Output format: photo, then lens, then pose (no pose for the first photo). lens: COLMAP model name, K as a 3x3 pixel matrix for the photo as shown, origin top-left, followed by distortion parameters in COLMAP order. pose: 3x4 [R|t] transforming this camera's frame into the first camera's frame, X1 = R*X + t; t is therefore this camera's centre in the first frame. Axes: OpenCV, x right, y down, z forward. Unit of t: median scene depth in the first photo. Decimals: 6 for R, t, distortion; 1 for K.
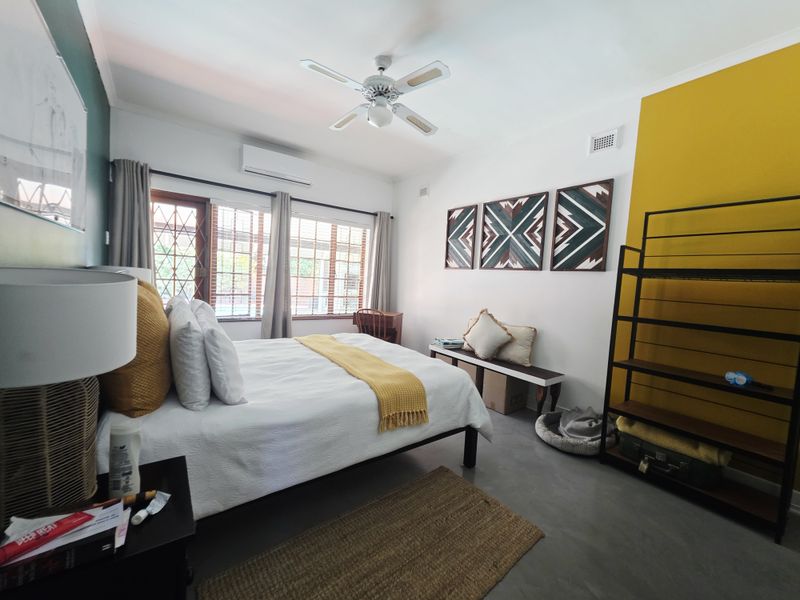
lens RADIAL K [[322.2, 0, 402.1], [0, 322.2, 296.0], [0, 0, 1]] dist [-0.000903, 0.000710]
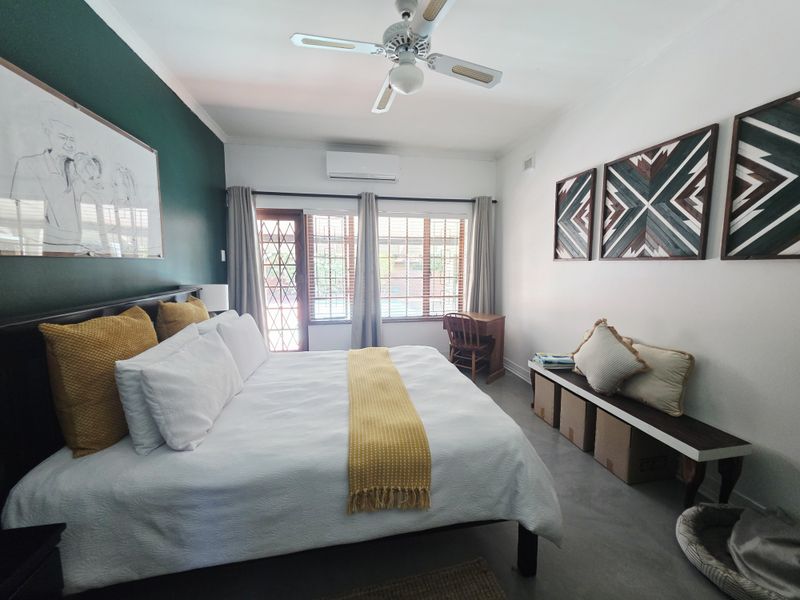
lens RADIAL K [[322.2, 0, 396.3], [0, 322.2, 296.0], [0, 0, 1]] dist [-0.000903, 0.000710]
pose [[0.897742, -0.014085, -0.440295, 0.184572], [0.027648, 0.999320, 0.024405, -0.042690], [0.439652, -0.034083, 0.897521, 0.212431]]
